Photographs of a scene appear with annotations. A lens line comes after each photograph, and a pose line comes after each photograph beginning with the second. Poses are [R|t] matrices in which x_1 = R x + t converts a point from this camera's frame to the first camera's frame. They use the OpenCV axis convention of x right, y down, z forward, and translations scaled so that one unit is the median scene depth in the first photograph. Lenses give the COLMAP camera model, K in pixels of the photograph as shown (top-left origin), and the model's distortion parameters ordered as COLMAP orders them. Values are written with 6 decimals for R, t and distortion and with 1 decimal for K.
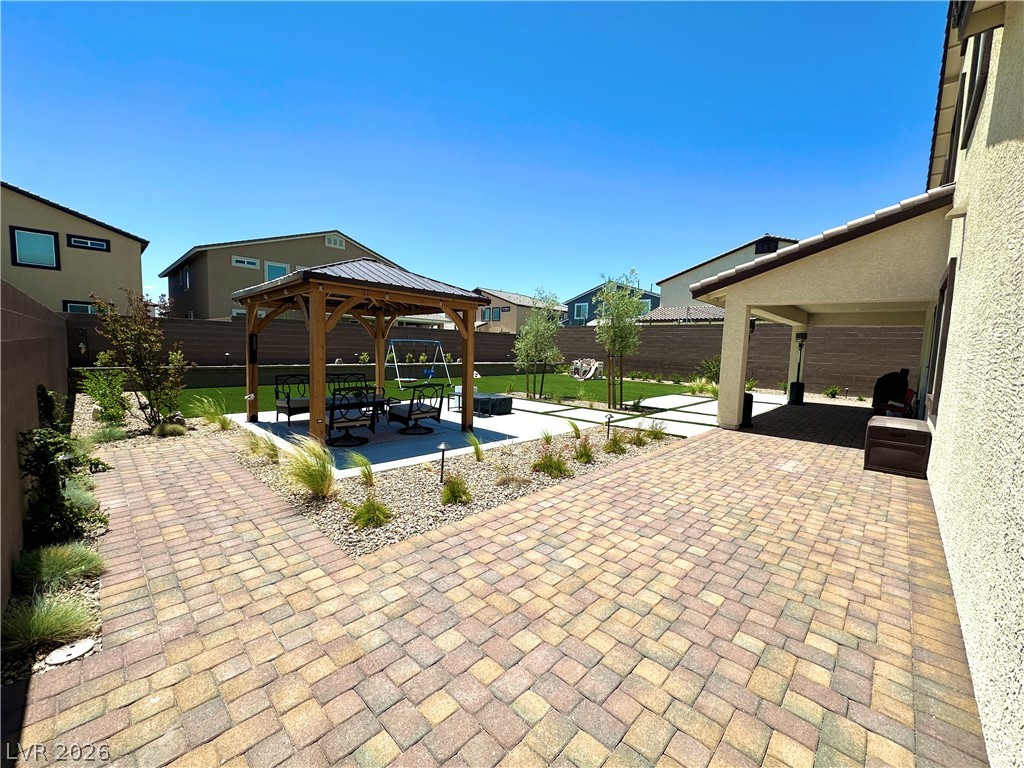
lens RADIAL K [[407.8, 0, 516.5], [0, 407.8, 381.7], [0, 0, 1]] dist [0.010672, 0.000167]
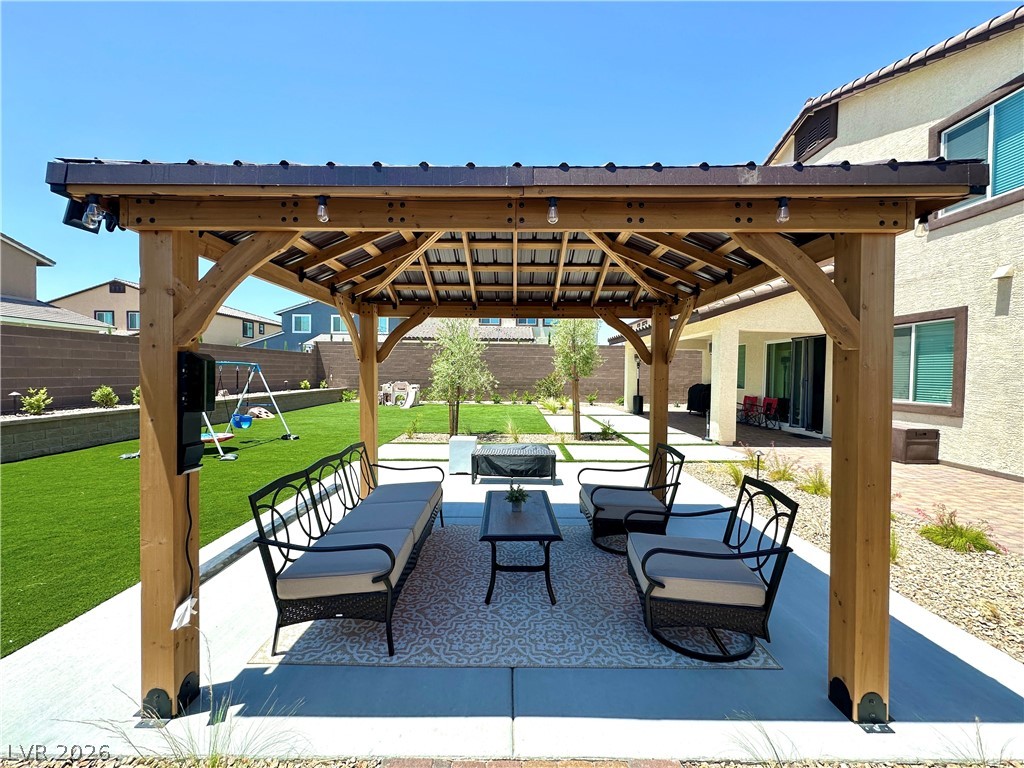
lens RADIAL K [[407.8, 0, 511.8], [0, 407.8, 377.9], [0, 0, 1]] dist [0.010672, 0.000167]
pose [[0.720832, -0.034237, 0.692263, -1.034525], [0.070304, 0.997240, -0.023886, -0.121567], [-0.689535, 0.065887, 0.721250, 1.050961]]
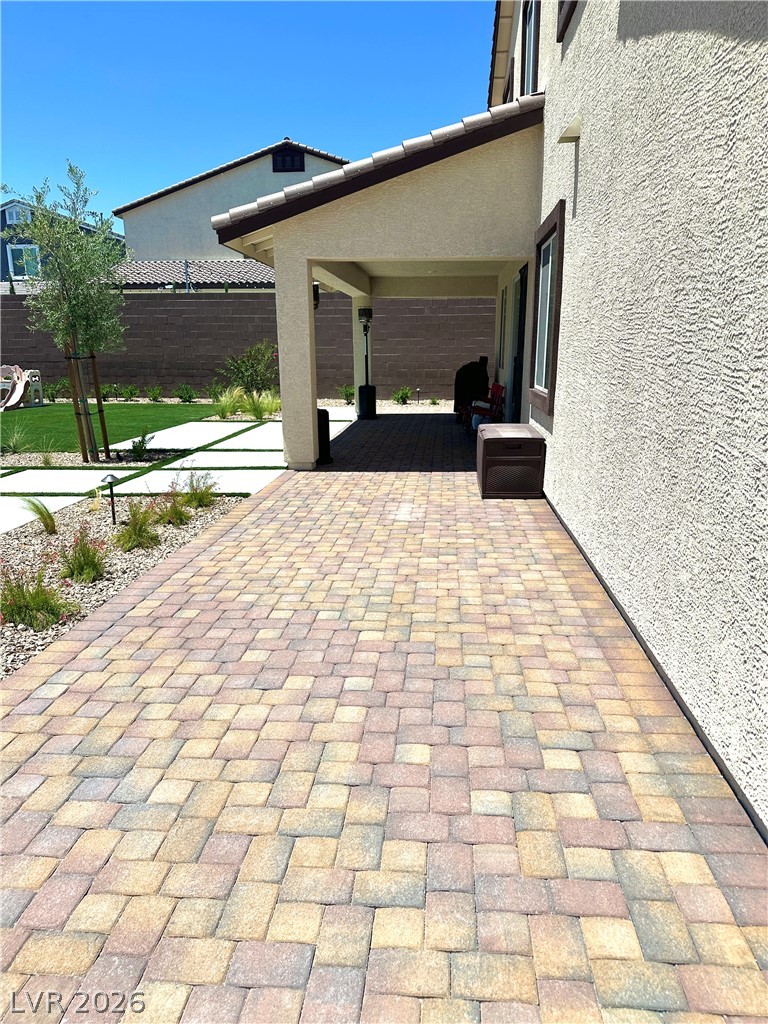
lens RADIAL K [[716.8, 0, 383.2], [0, 716.8, 506.9], [0, 0, 1]] dist [0.096860, -0.109691]
pose [[0.783876, -0.174416, 0.595917, -0.076275], [0.085783, 0.980954, 0.174270, -0.013705], [-0.614963, -0.085487, 0.783908, 0.118306]]
